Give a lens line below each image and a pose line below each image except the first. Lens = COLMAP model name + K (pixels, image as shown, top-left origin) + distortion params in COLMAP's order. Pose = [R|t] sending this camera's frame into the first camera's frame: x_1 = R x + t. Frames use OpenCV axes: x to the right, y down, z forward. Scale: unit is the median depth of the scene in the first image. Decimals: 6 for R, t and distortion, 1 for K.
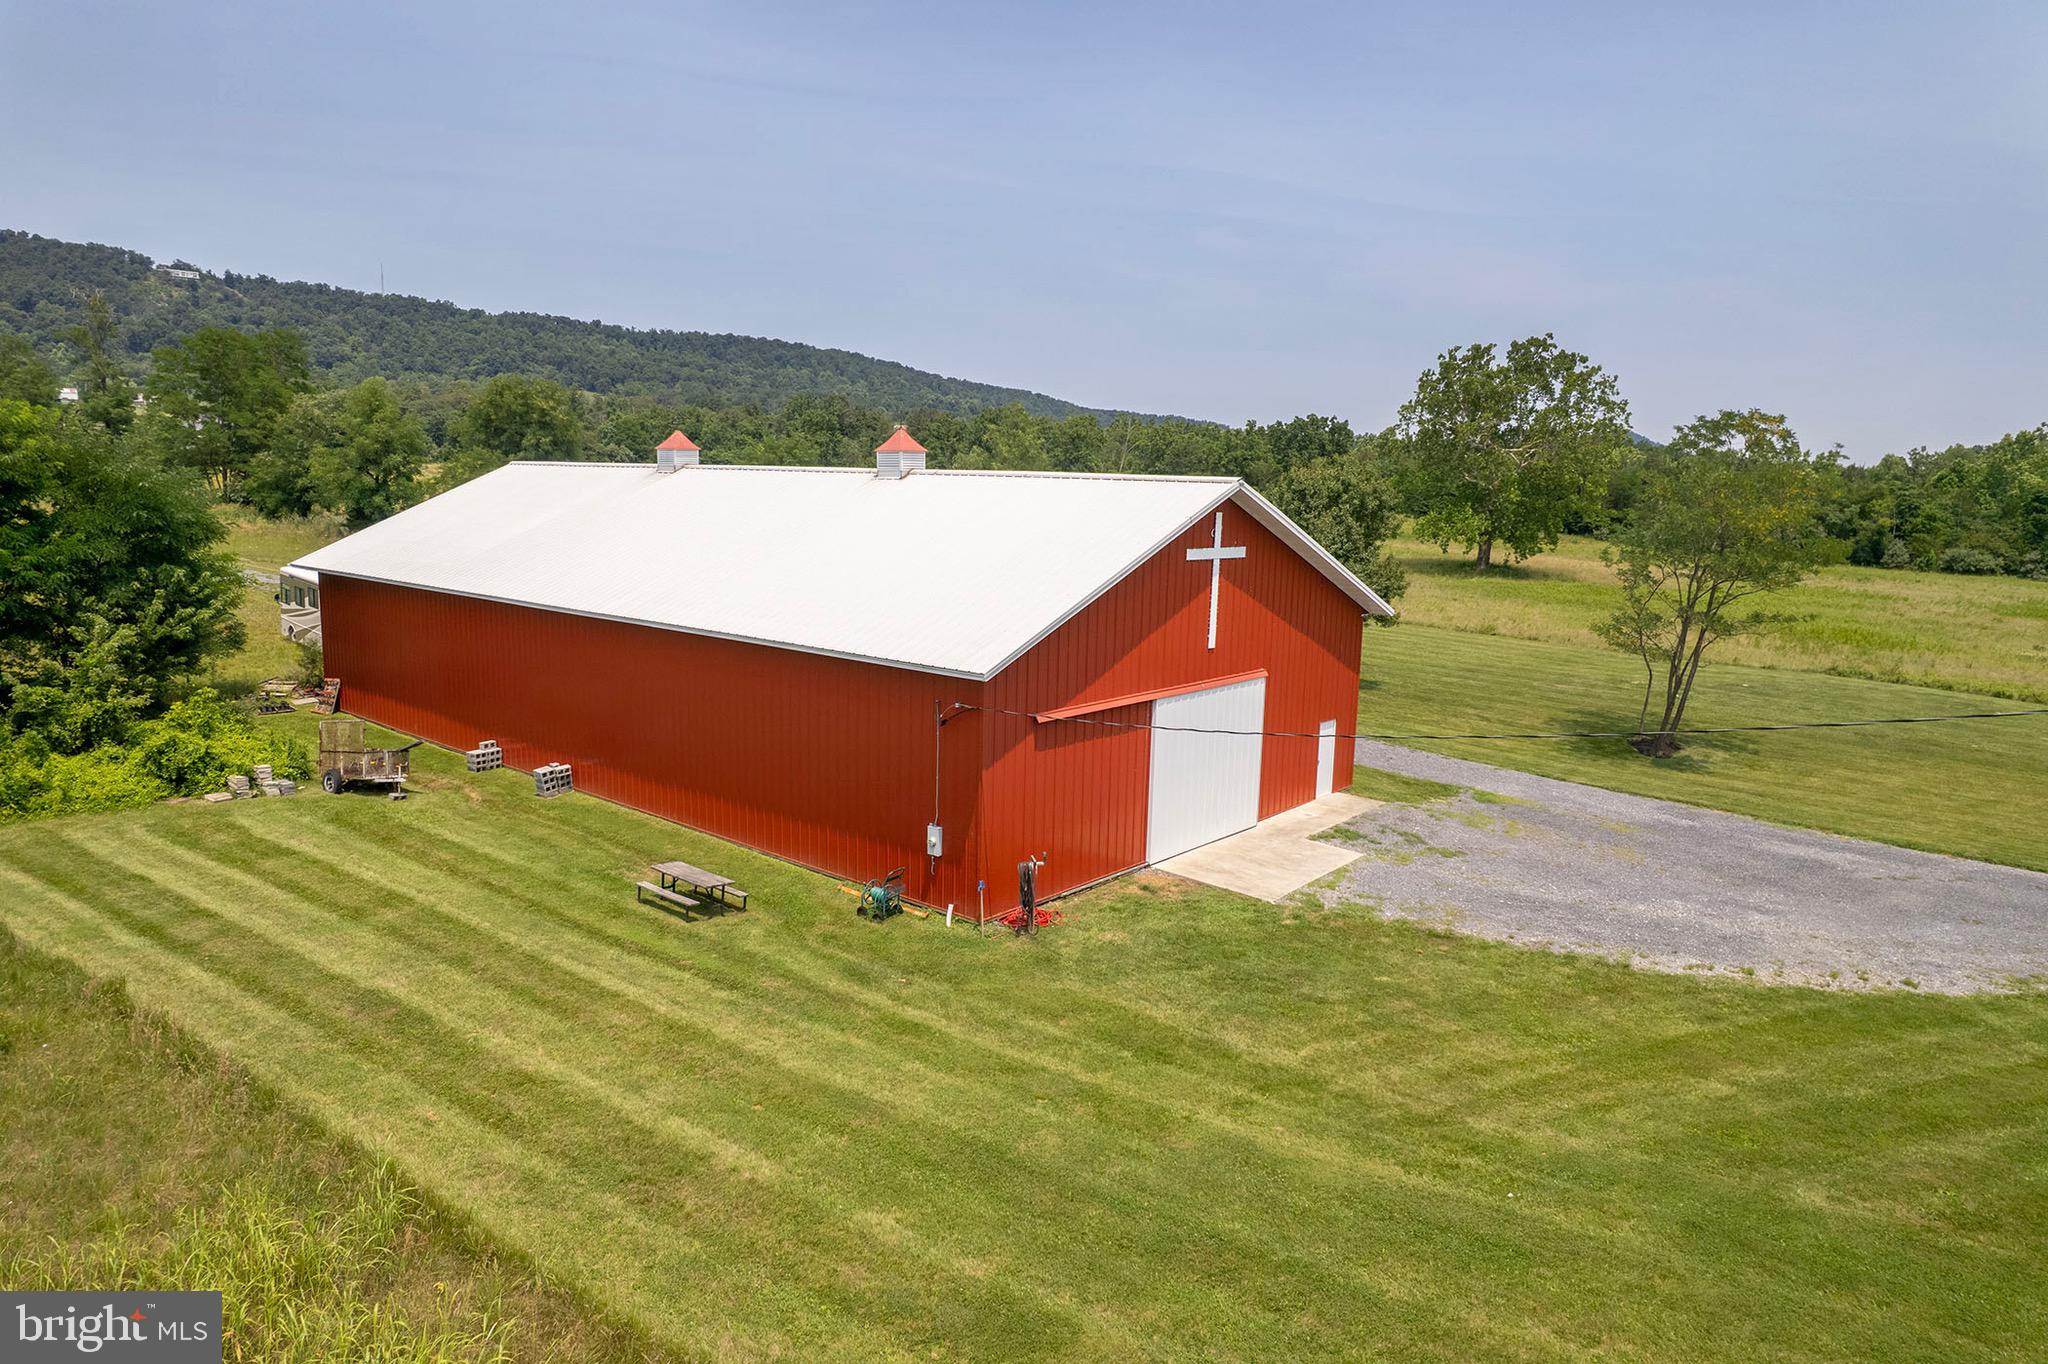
lens RADIAL K [[1319.1, 0, 1024.0], [0, 1319.1, 682.0], [0, 0, 1]] dist [-0.096593, 0.089172]
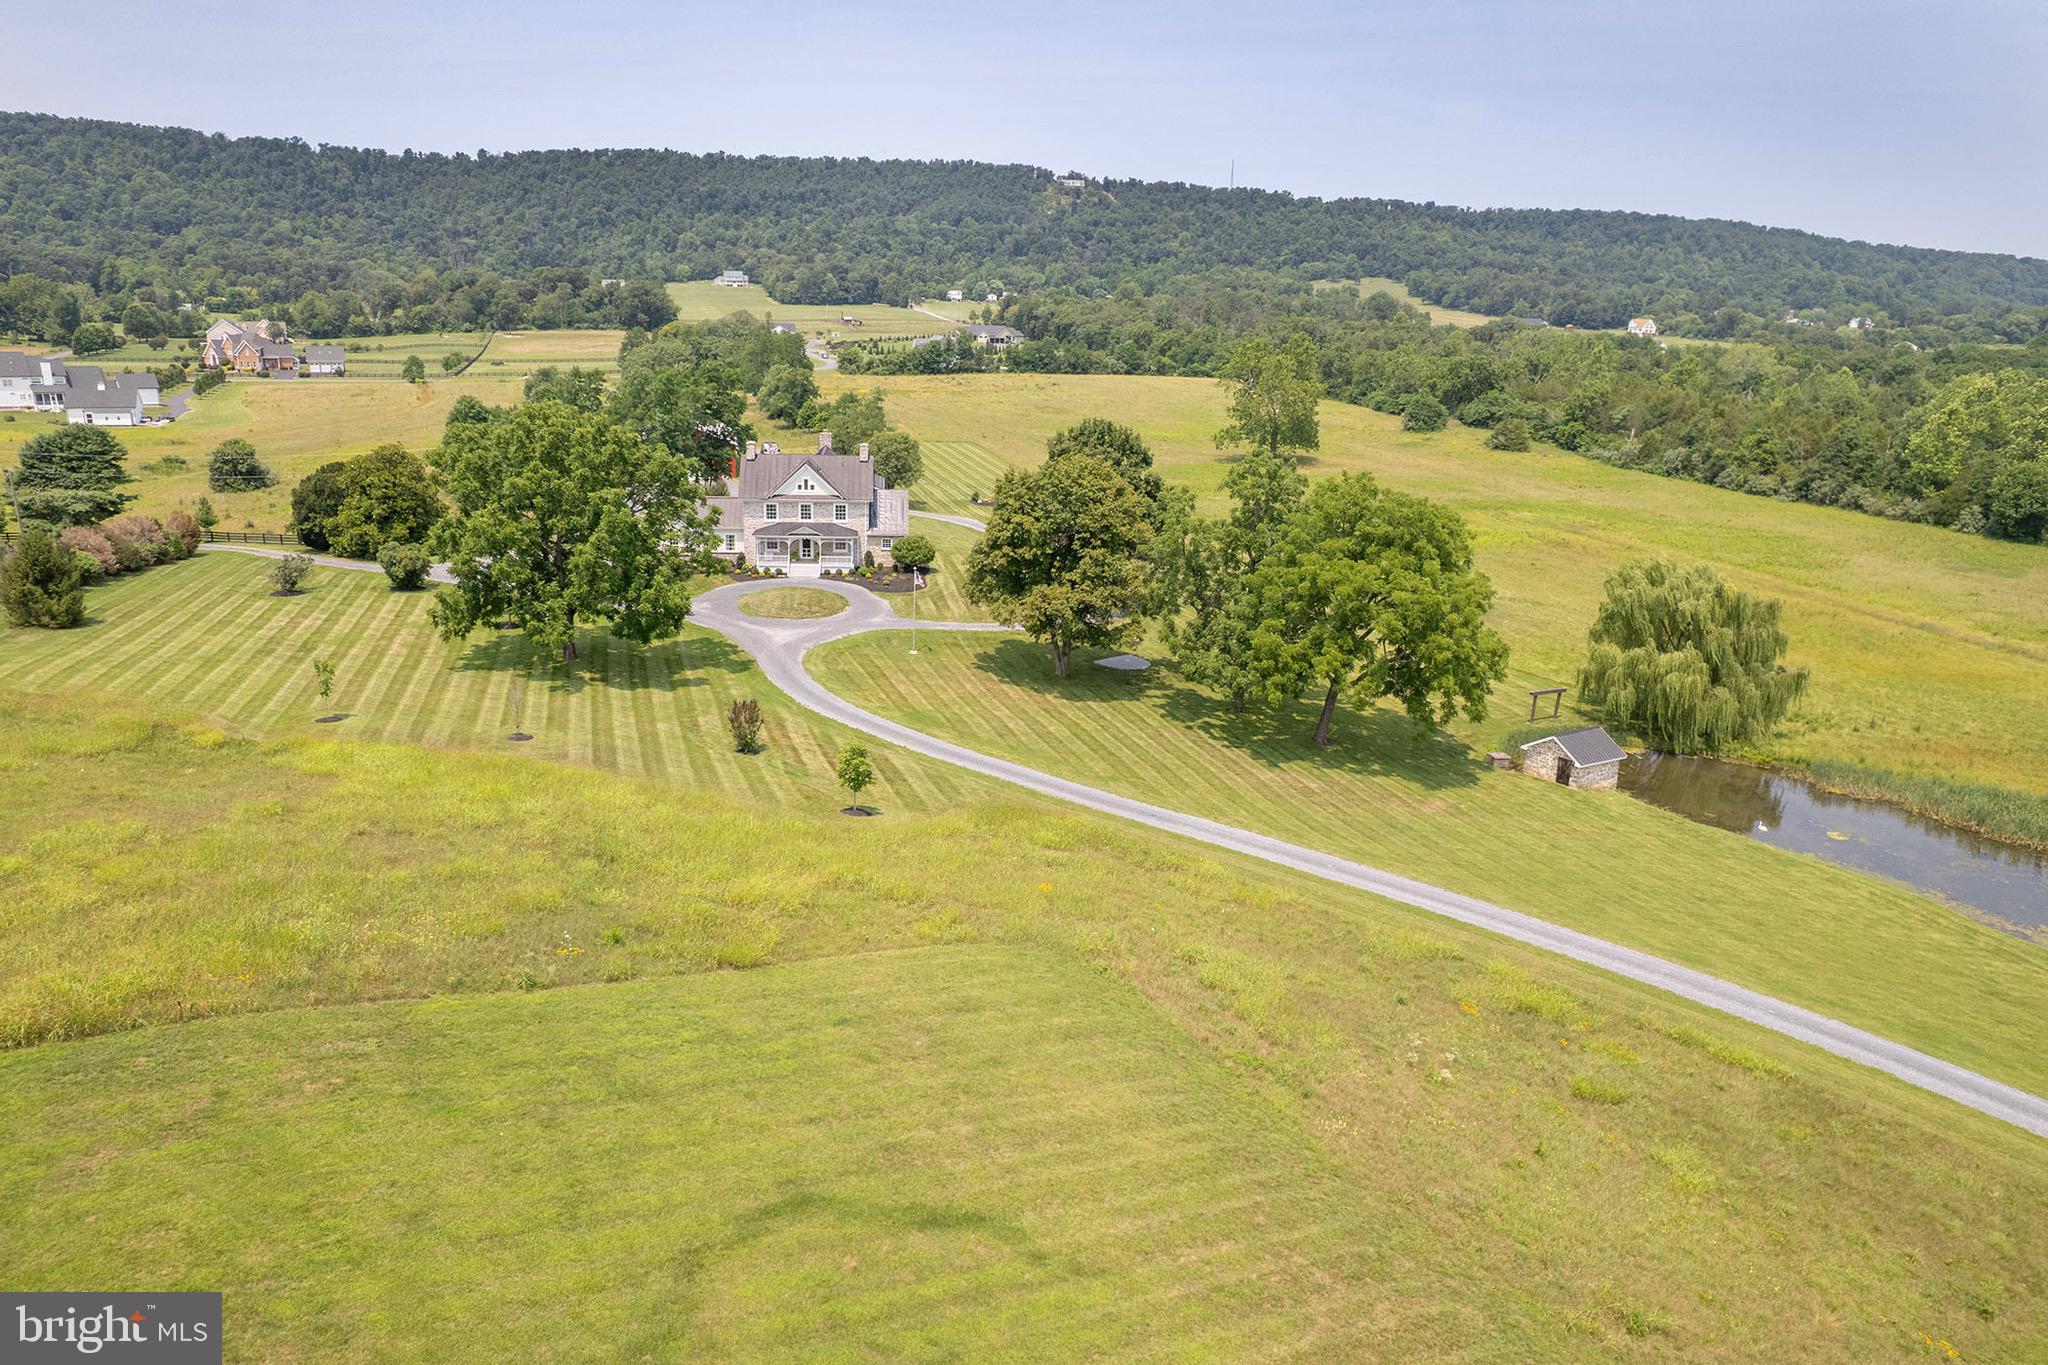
lens RADIAL K [[1374.9, 0, 970.4], [0, 1374.9, 725.2], [0, 0, 1]] dist [-0.076133, 0.067341]
pose [[0.775073, 0.175146, -0.607112, 0.147679], [-0.105793, 0.983224, 0.148589, 0.004594], [0.622952, -0.050939, 0.780600, -0.092476]]
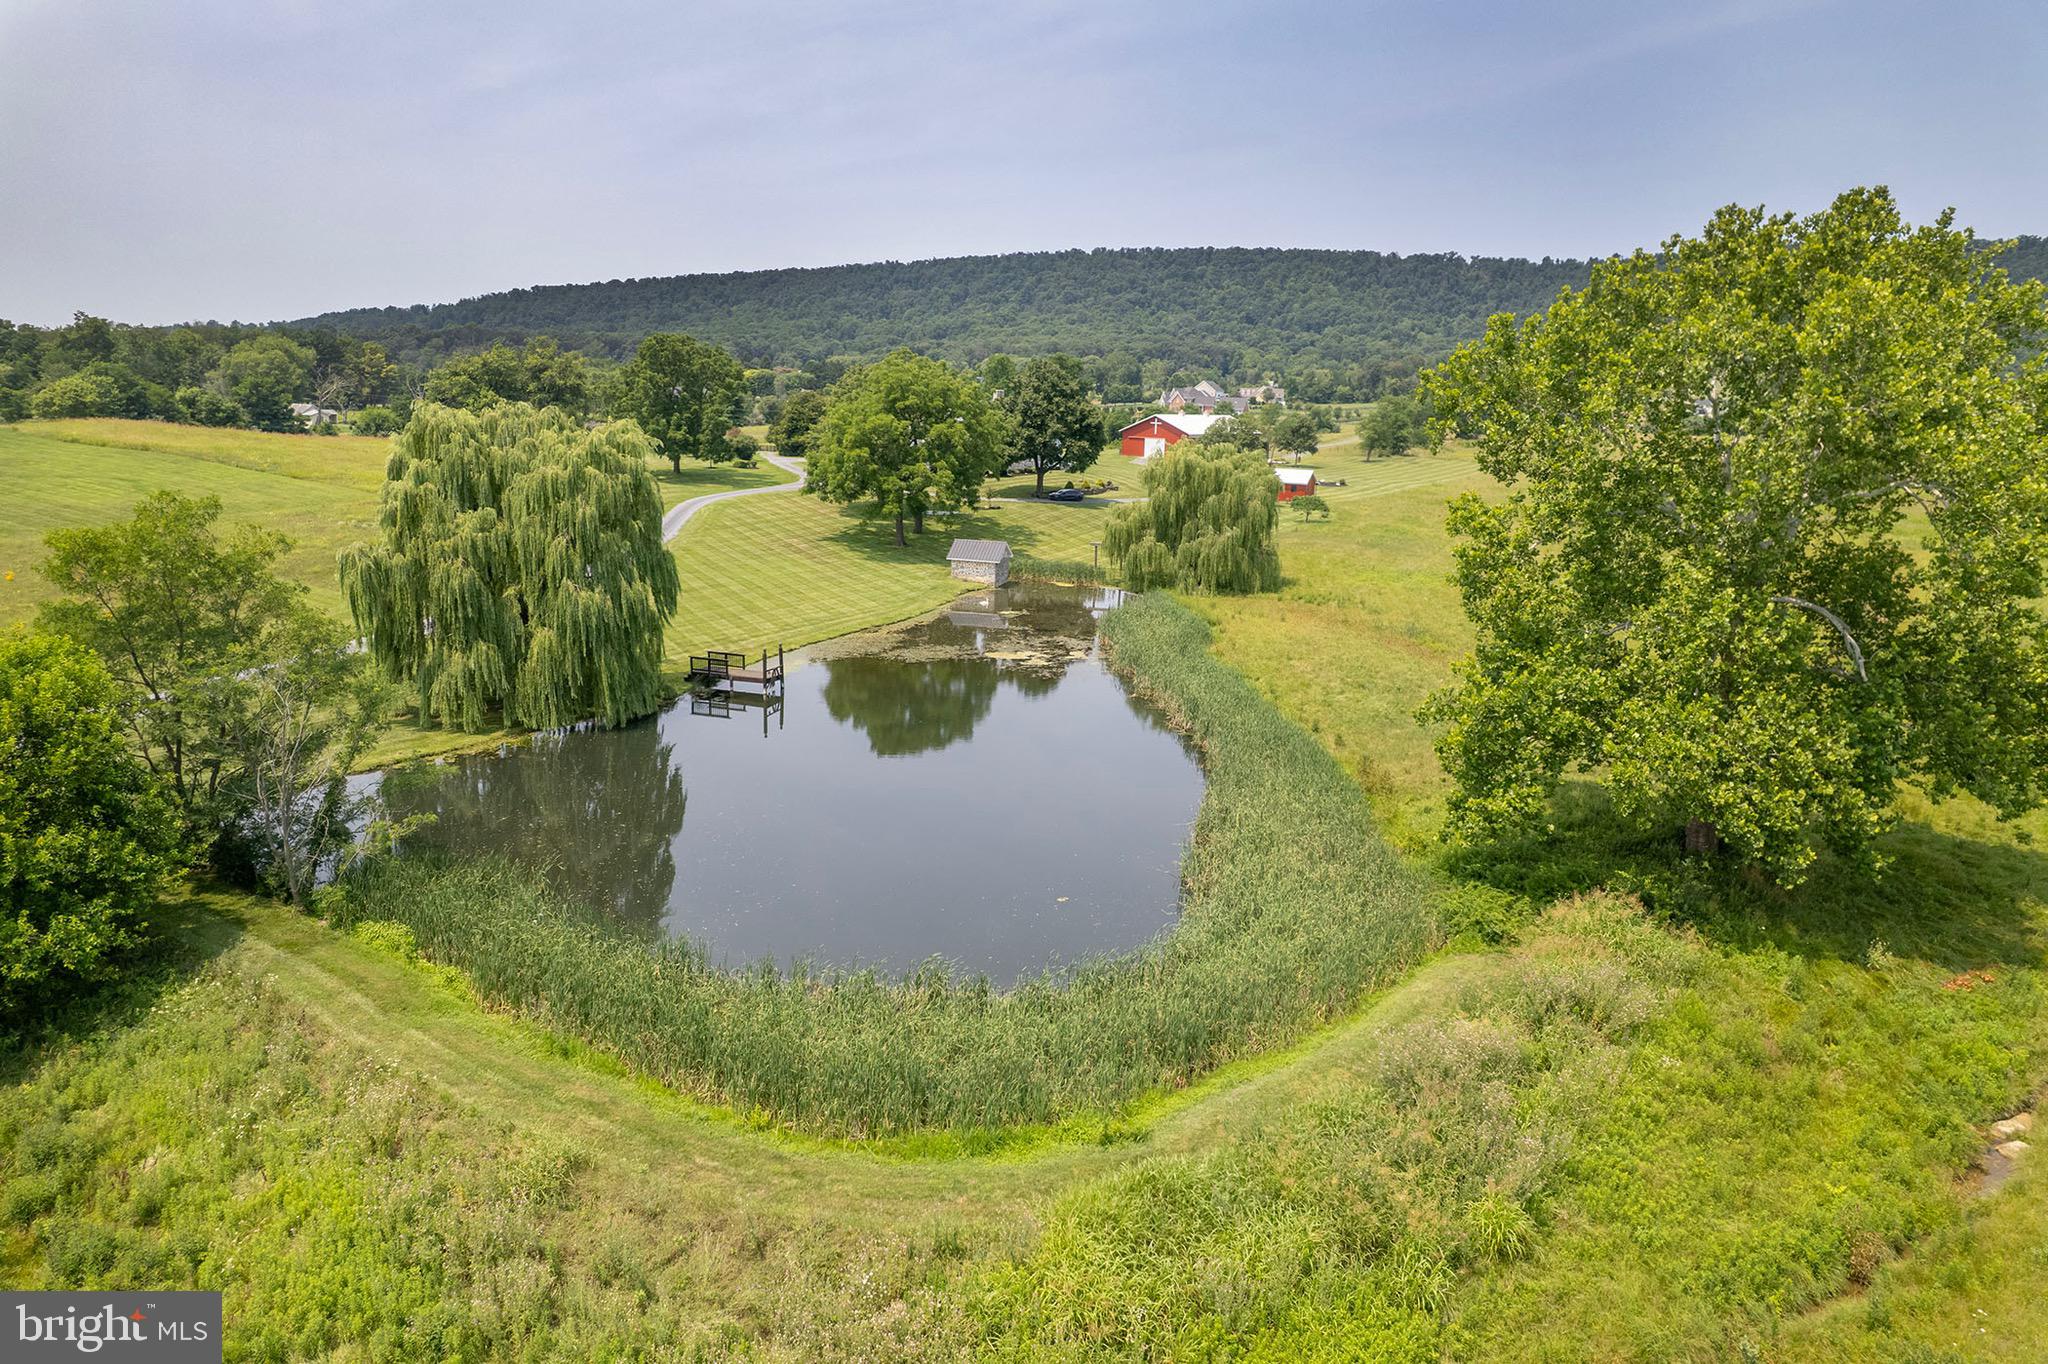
lens RADIAL K [[1327.9, 0, 1024.0], [0, 1327.9, 682.0], [0, 0, 1]] dist [-0.080292, 0.085136]
pose [[0.076448, 0.193734, -0.978071, 0.232517], [-0.188763, 0.966014, 0.176592, 0.004683], [0.979042, 0.171124, 0.110420, -0.014250]]
